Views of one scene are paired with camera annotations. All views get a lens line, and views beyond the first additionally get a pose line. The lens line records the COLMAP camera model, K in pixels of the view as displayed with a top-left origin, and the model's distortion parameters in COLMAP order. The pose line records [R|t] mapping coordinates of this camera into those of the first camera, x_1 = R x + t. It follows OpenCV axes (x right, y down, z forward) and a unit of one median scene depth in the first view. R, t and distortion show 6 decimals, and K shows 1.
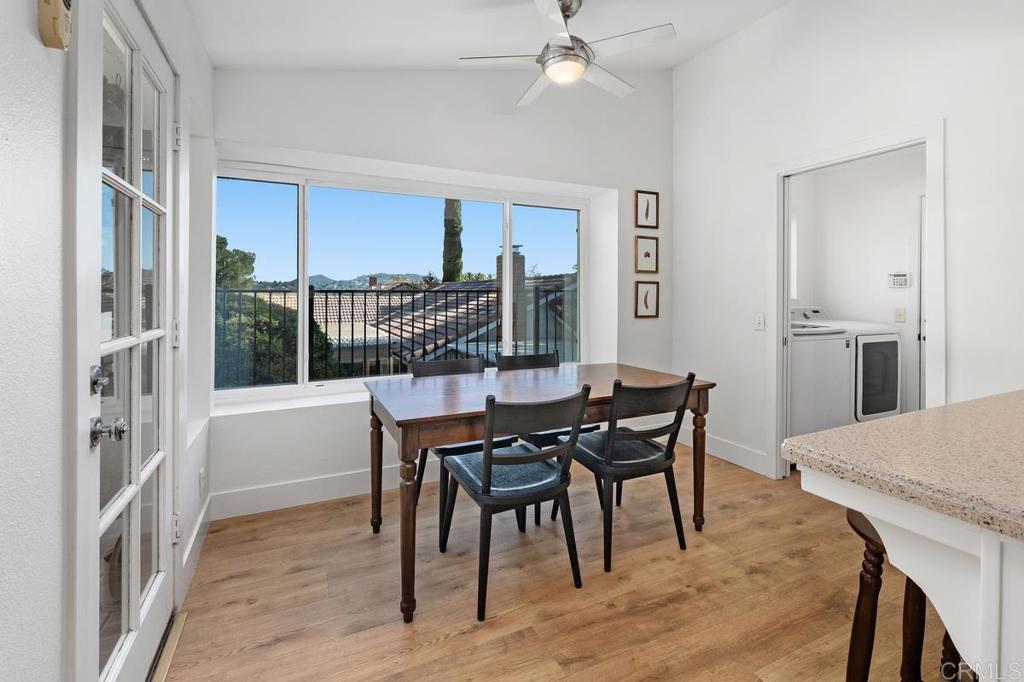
lens RADIAL K [[462.5, 0, 510.3], [0, 462.5, 294.3], [0, 0, 1]] dist [0.001291, 0.000057]
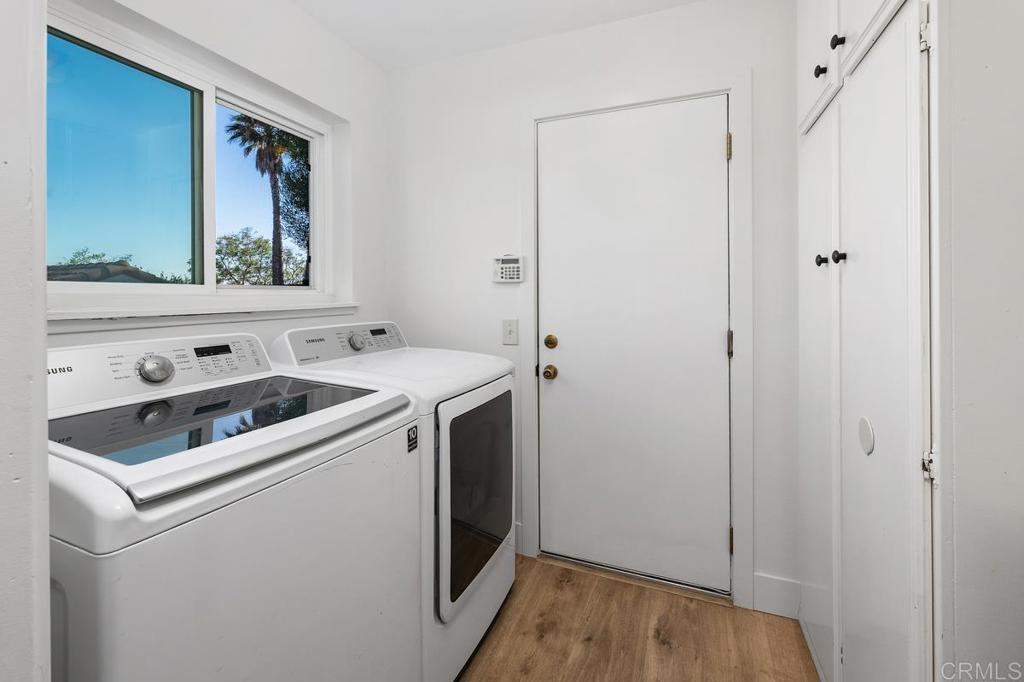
lens RADIAL K [[440.1, 0, 511.2], [0, 440.1, 292.0], [0, 0, 1]] dist [-0.000173, 0.000163]
pose [[0.736295, -0.002178, 0.676657, 0.496323], [0.006434, 0.999972, -0.003783, -0.001696], [-0.676630, 0.007139, 0.736288, 0.624522]]
